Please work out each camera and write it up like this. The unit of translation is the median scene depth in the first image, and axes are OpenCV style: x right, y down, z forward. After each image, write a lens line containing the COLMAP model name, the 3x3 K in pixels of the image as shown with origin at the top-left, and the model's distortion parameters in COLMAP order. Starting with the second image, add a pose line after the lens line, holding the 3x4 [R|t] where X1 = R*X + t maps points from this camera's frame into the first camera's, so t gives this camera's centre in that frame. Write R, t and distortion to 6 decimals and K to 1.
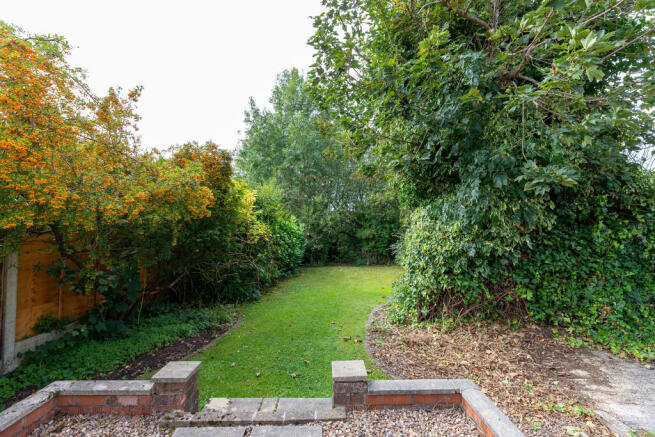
lens RADIAL K [[299.0, 0, 326.5], [0, 299.0, 216.6], [0, 0, 1]] dist [0.018000, -0.000404]
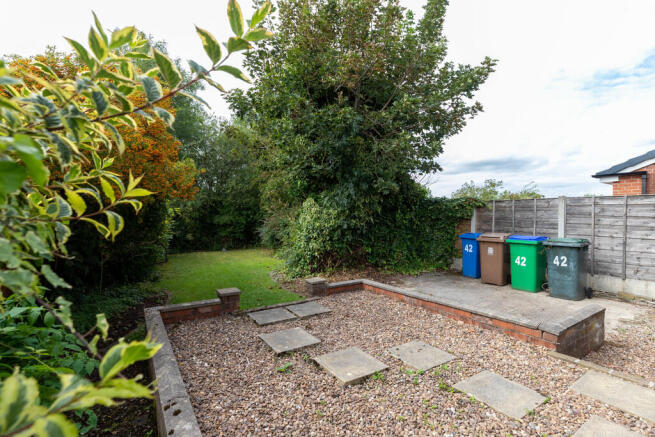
lens RADIAL K [[299.0, 0, 328.8], [0, 299.0, 218.8], [0, 0, 1]] dist [0.018000, -0.000404]
pose [[0.851165, -0.001281, 0.524896, -0.444246], [-0.023717, 0.998882, 0.040896, 0.010301], [-0.524362, -0.047258, 0.850183, -0.350461]]
